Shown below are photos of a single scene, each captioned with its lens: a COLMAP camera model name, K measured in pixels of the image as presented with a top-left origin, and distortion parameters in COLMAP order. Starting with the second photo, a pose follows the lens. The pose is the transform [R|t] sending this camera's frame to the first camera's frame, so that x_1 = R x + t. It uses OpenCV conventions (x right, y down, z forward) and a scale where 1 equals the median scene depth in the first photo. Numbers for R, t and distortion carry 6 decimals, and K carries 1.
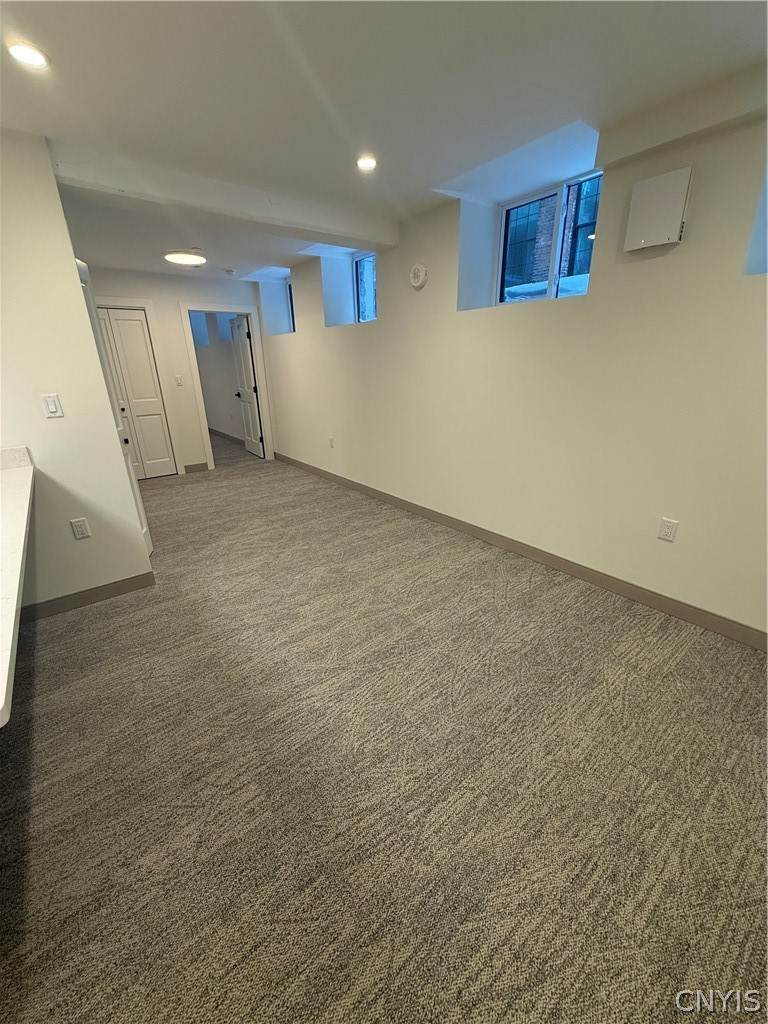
lens RADIAL K [[406.6, 0, 384.7], [0, 406.6, 510.5], [0, 0, 1]] dist [0.005353, 0.000055]
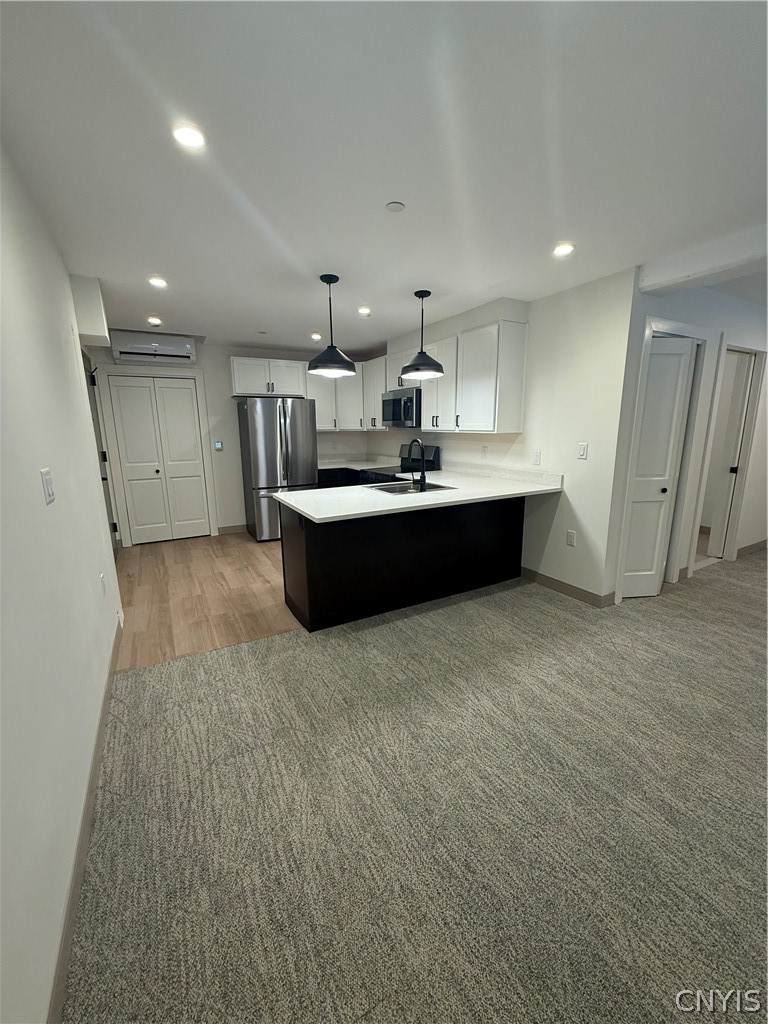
lens RADIAL K [[406.6, 0, 383.7], [0, 406.6, 514.0], [0, 0, 1]] dist [0.005353, 0.000055]
pose [[-0.156239, 0.227687, -0.961118, 0.818422], [-0.329413, 0.905345, 0.268024, -0.236791], [0.931169, 0.358481, -0.066448, 0.596105]]
